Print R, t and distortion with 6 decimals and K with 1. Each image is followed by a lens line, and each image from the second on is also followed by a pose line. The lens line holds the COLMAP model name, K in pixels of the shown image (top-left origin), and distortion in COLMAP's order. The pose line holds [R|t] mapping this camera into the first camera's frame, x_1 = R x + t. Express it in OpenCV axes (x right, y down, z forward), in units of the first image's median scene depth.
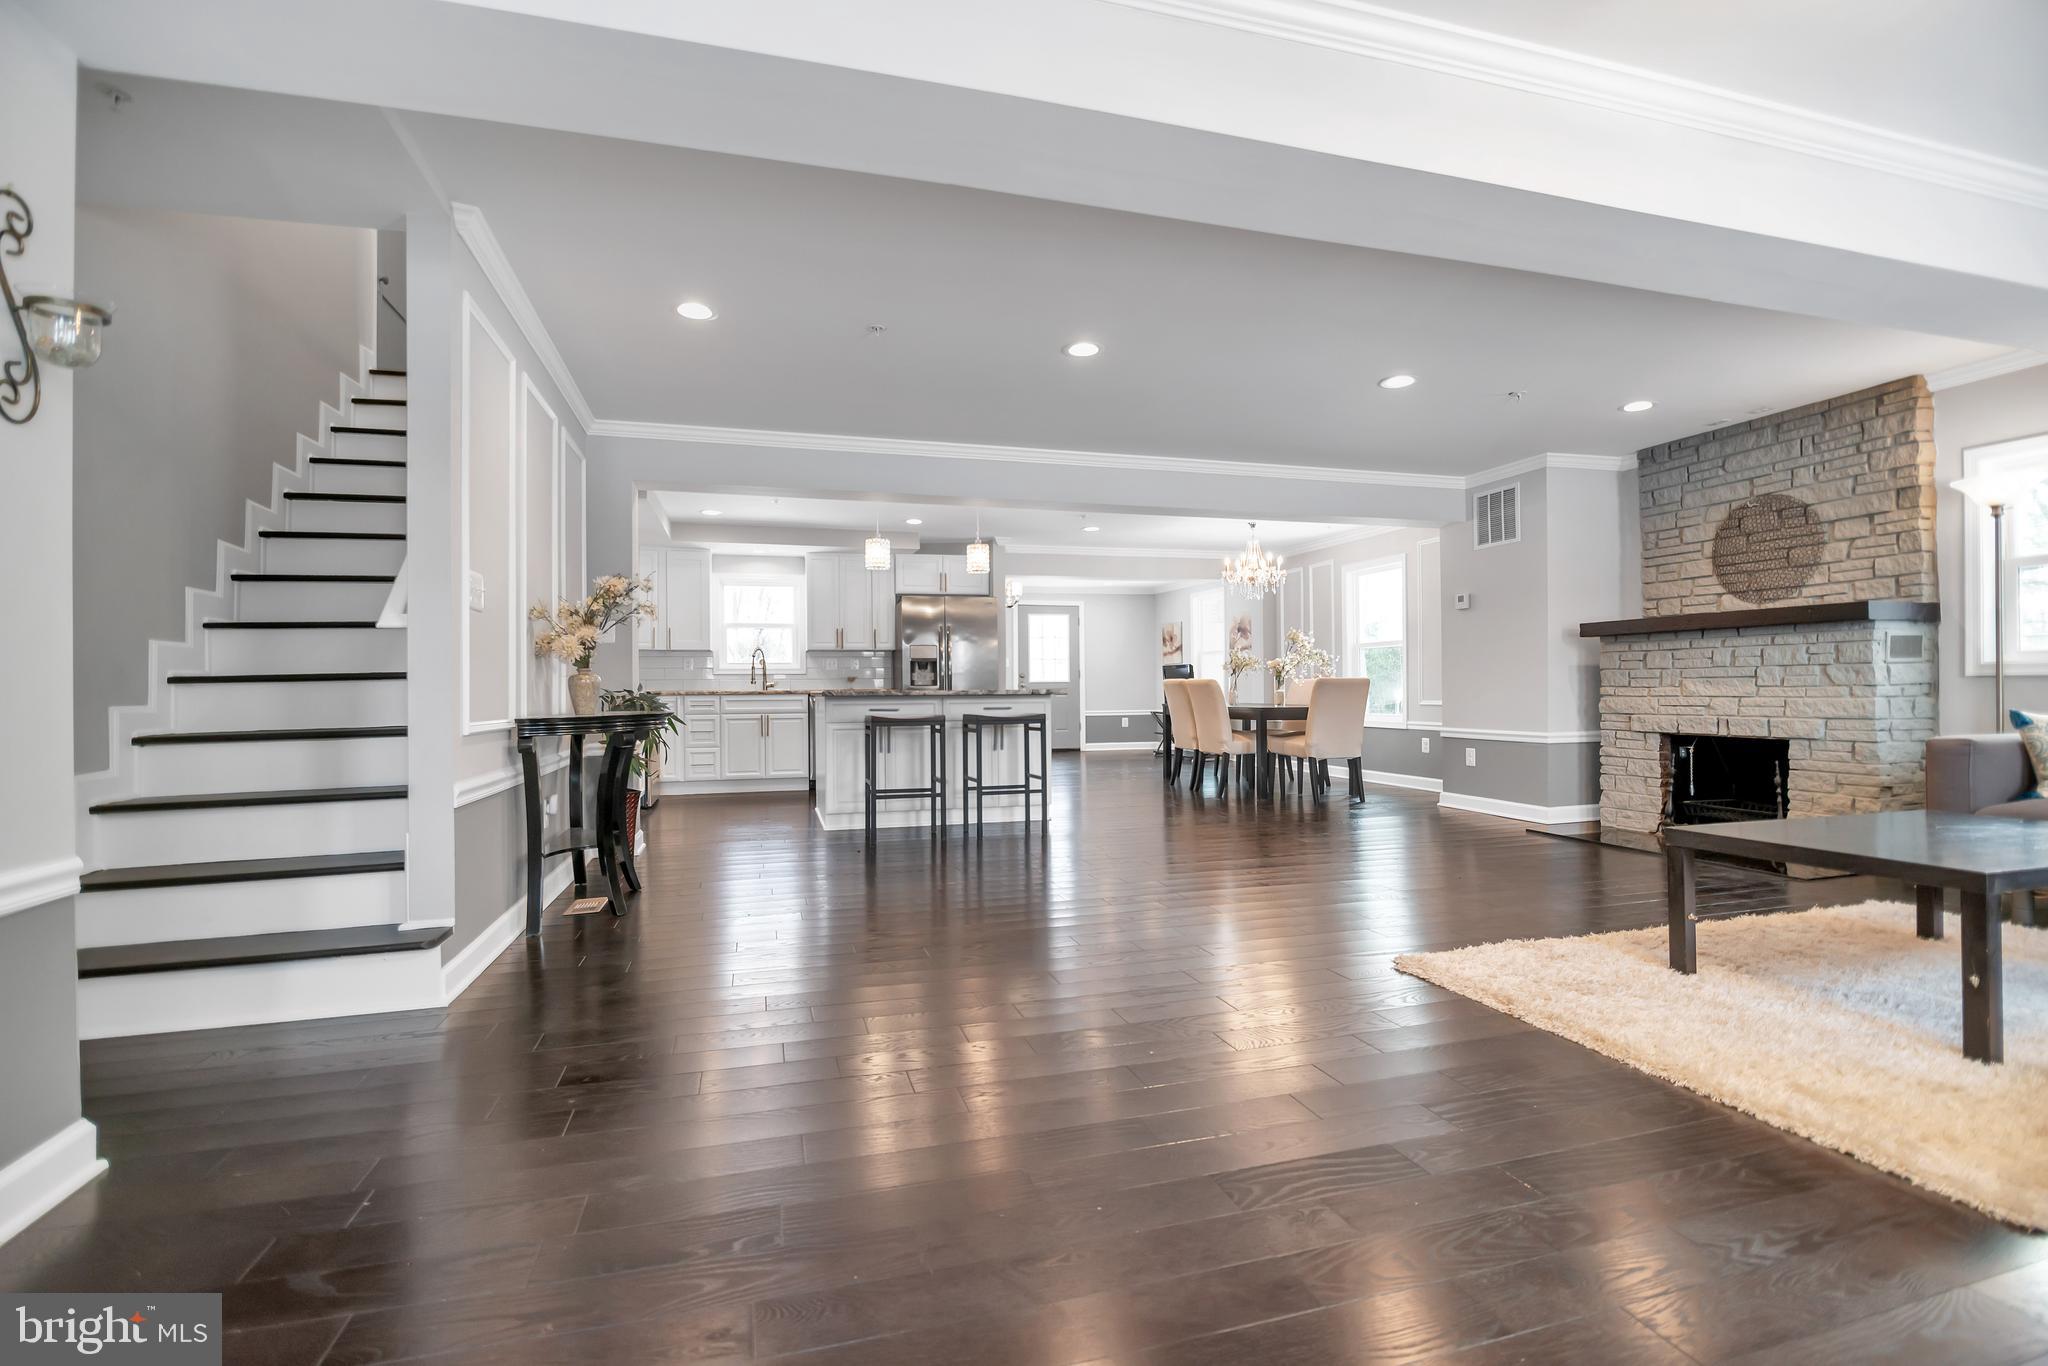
lens RADIAL K [[928.6, 0, 1024.0], [0, 928.6, 683.0], [0, 0, 1]] dist [-0.002162, -0.000186]
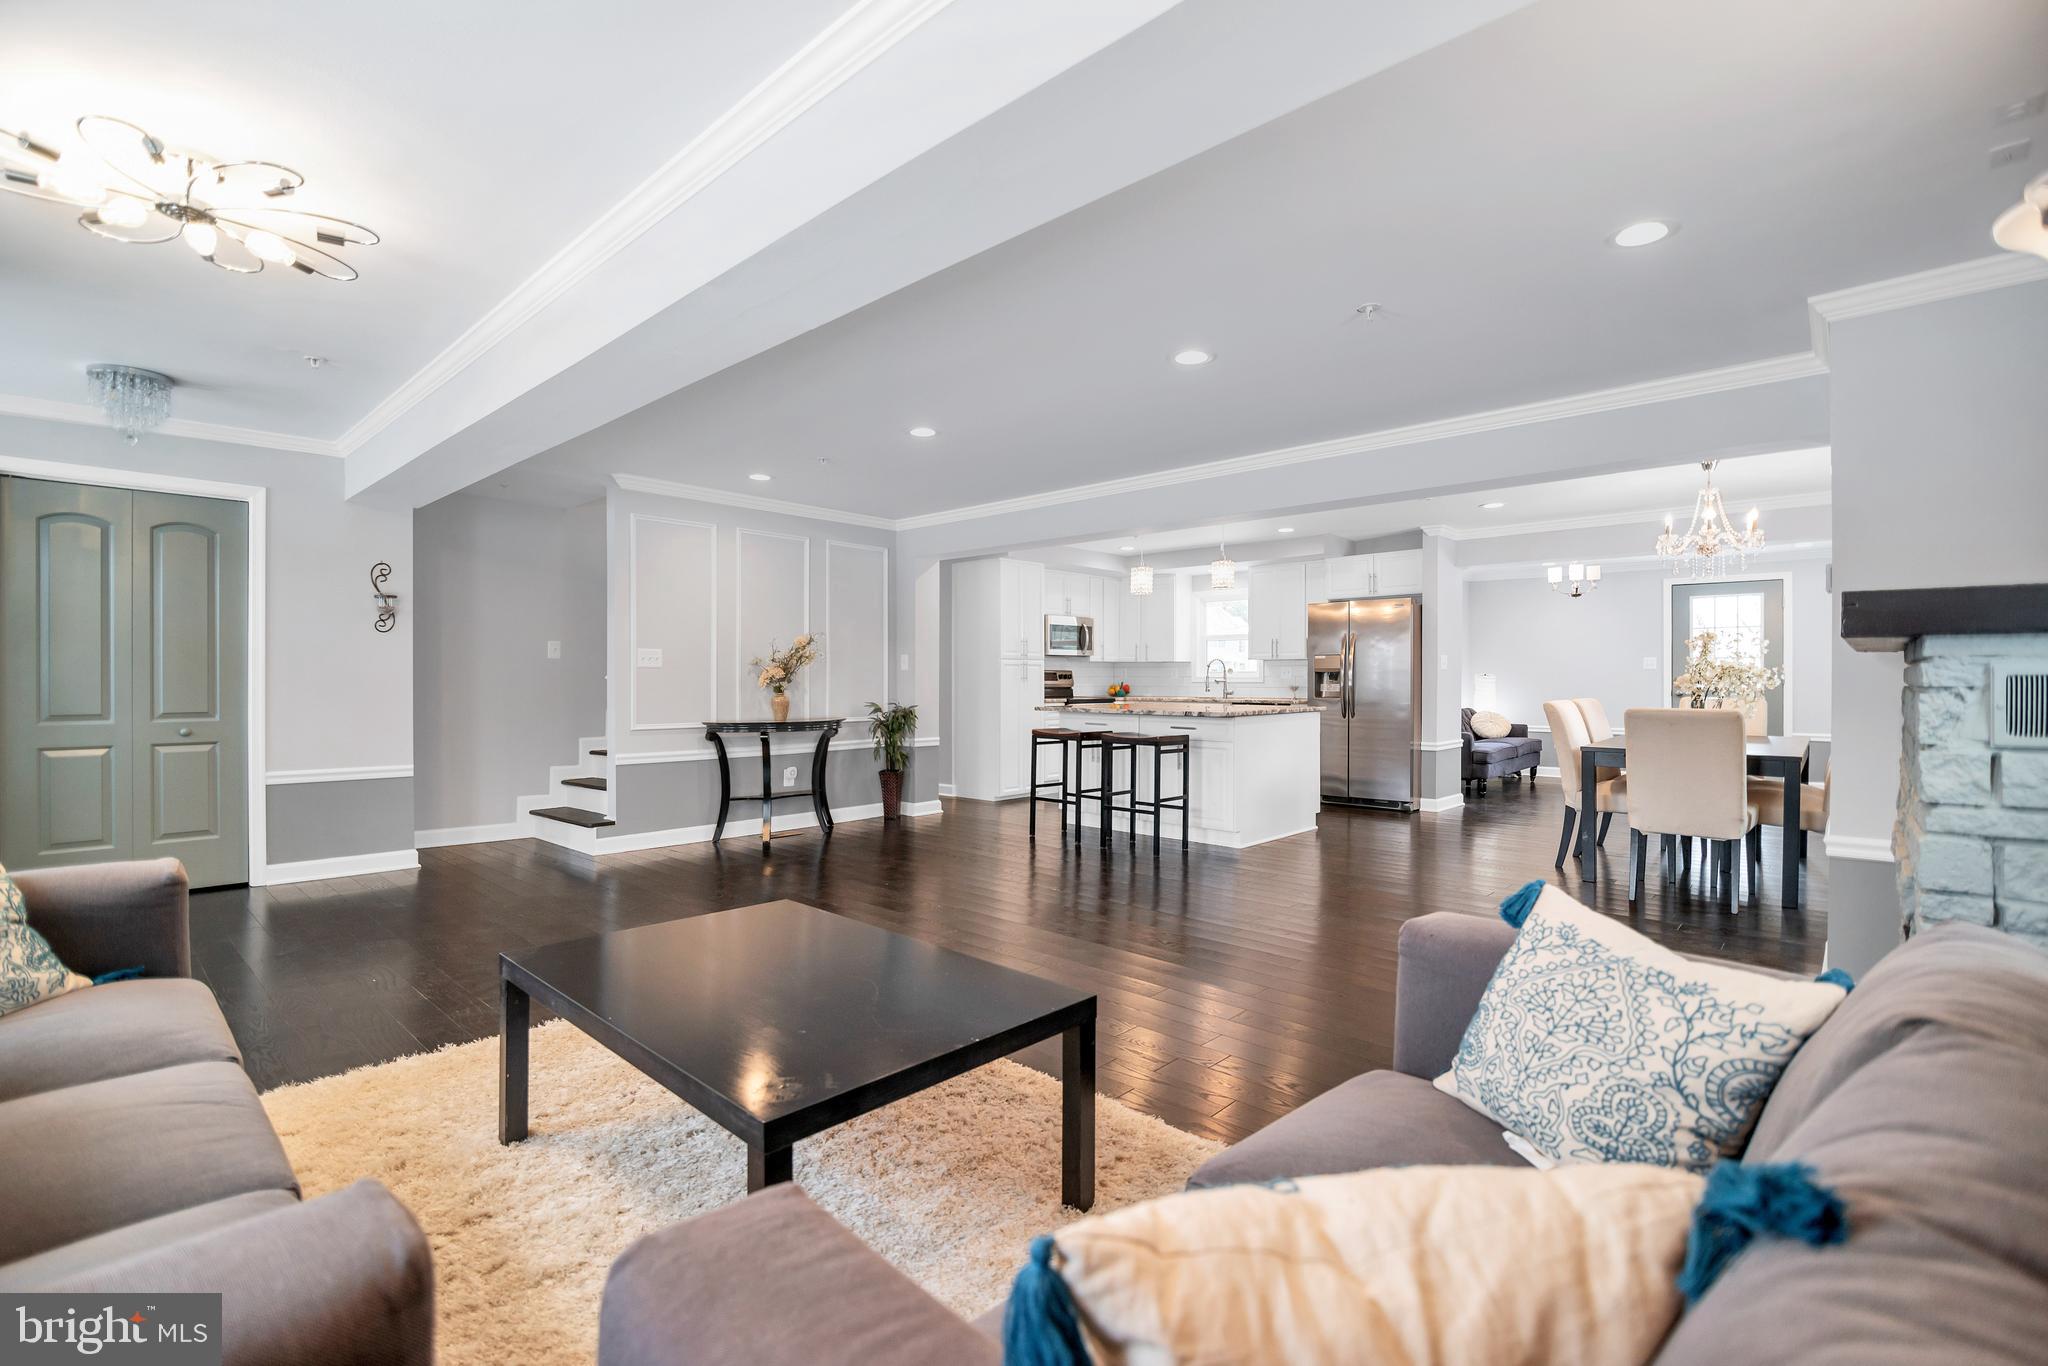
lens RADIAL K [[928.6, 0, 1024.0], [0, 928.6, 683.0], [0, 0, 1]] dist [-0.002162, -0.000186]
pose [[0.502210, 0.014299, -0.864628, 0.584186], [0.001092, 0.999852, 0.017170, -0.029561], [0.864745, -0.009567, 0.502120, 0.265489]]
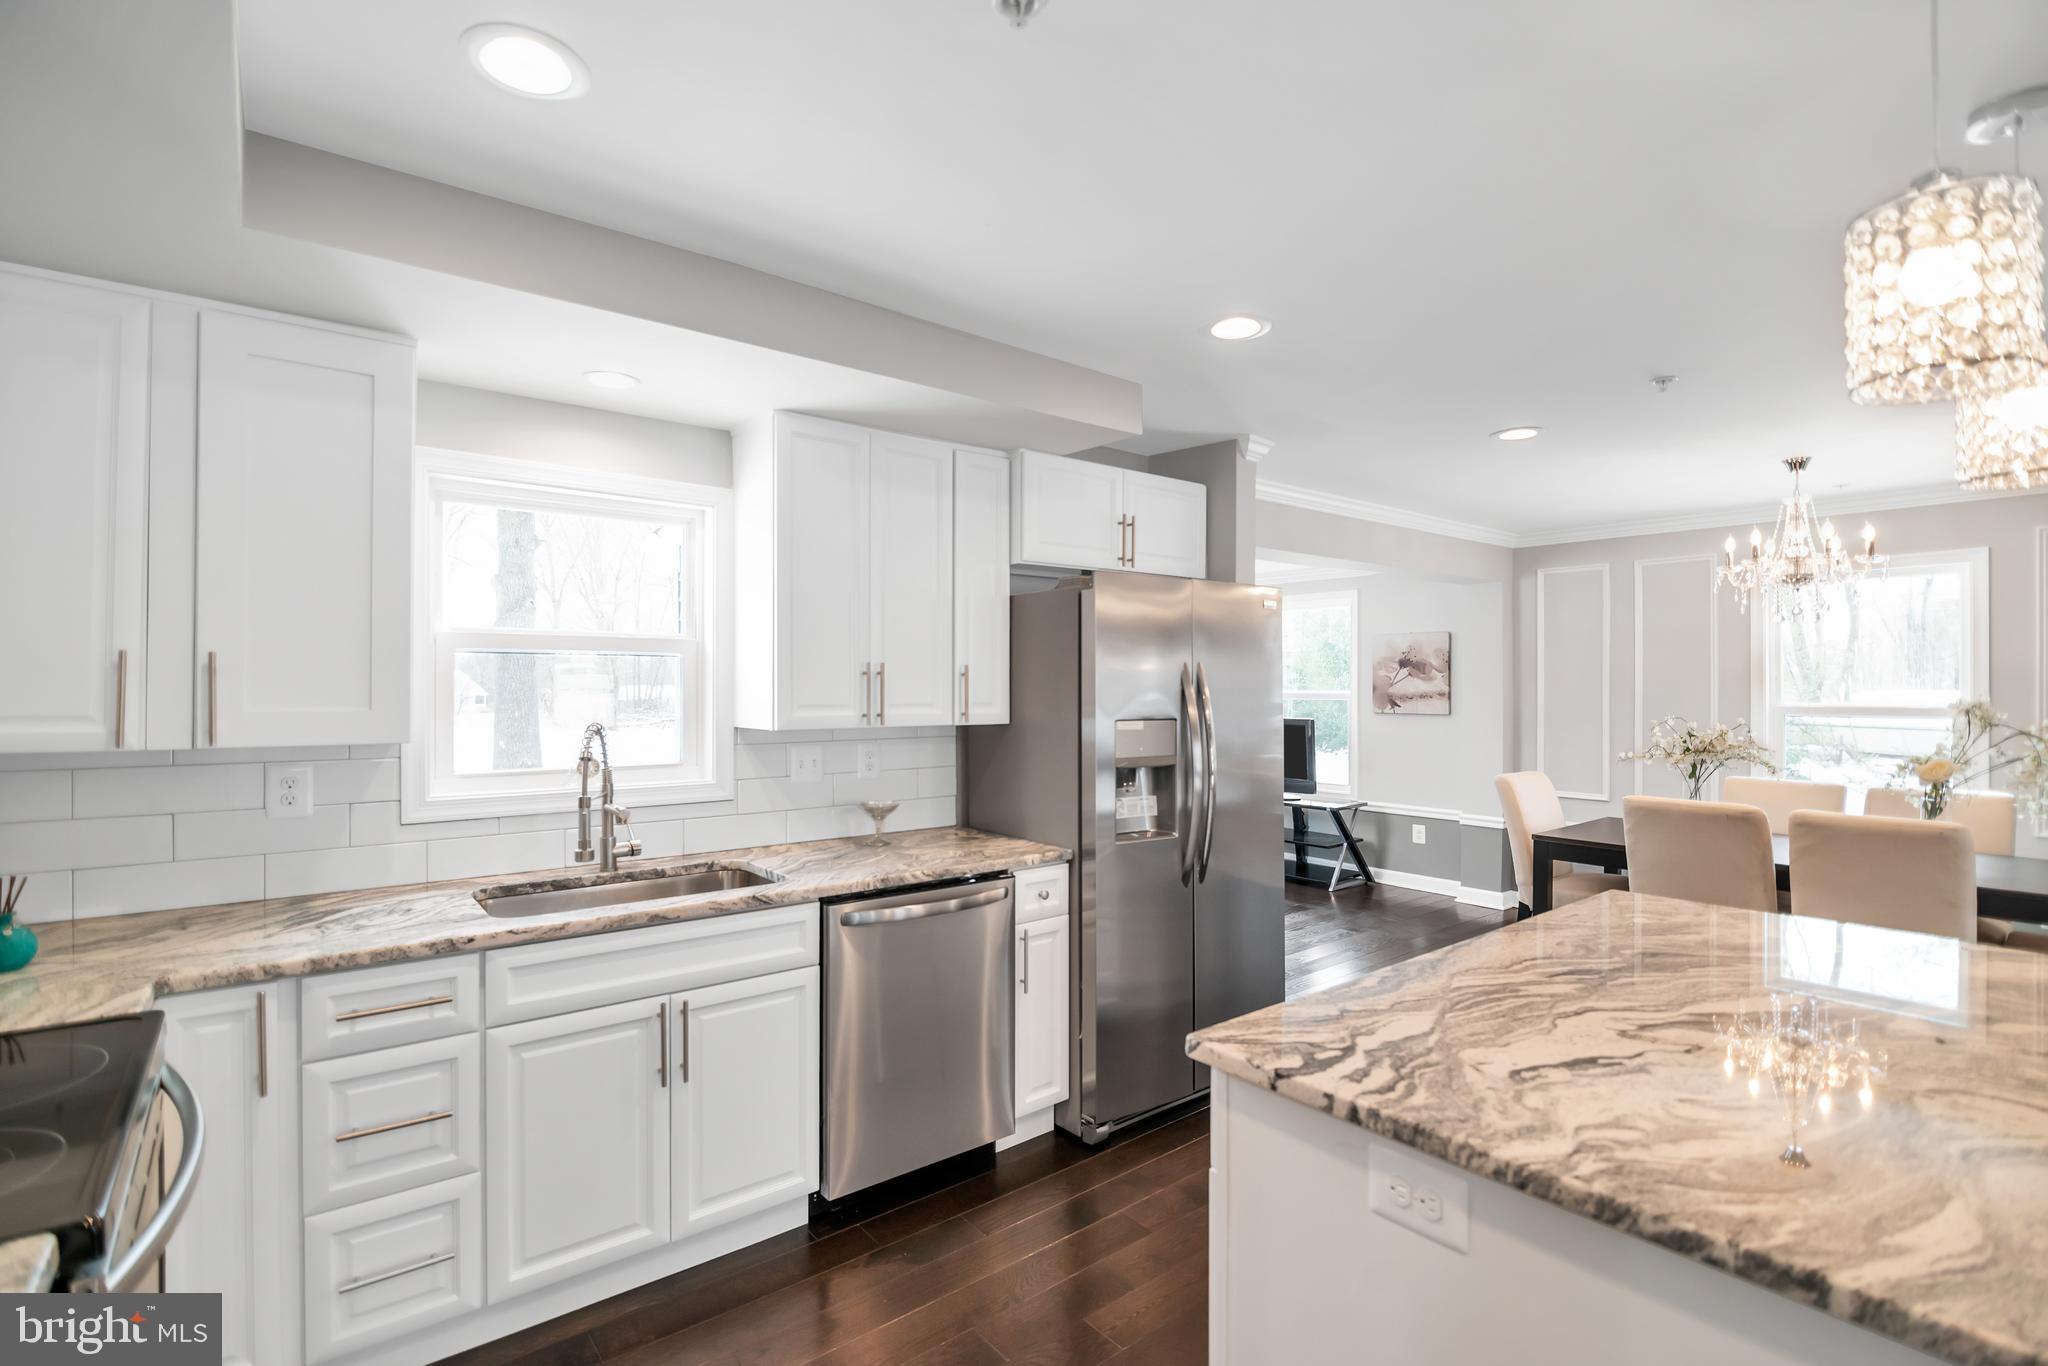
lens RADIAL K [[928.6, 0, 1024.0], [0, 928.6, 683.0], [0, 0, 1]] dist [-0.002162, -0.000186]
pose [[0.920403, 0.011592, 0.390800, -0.294290], [-0.012467, 0.999922, -0.000298, -0.055766], [-0.390773, -0.004598, 0.920476, 0.732557]]
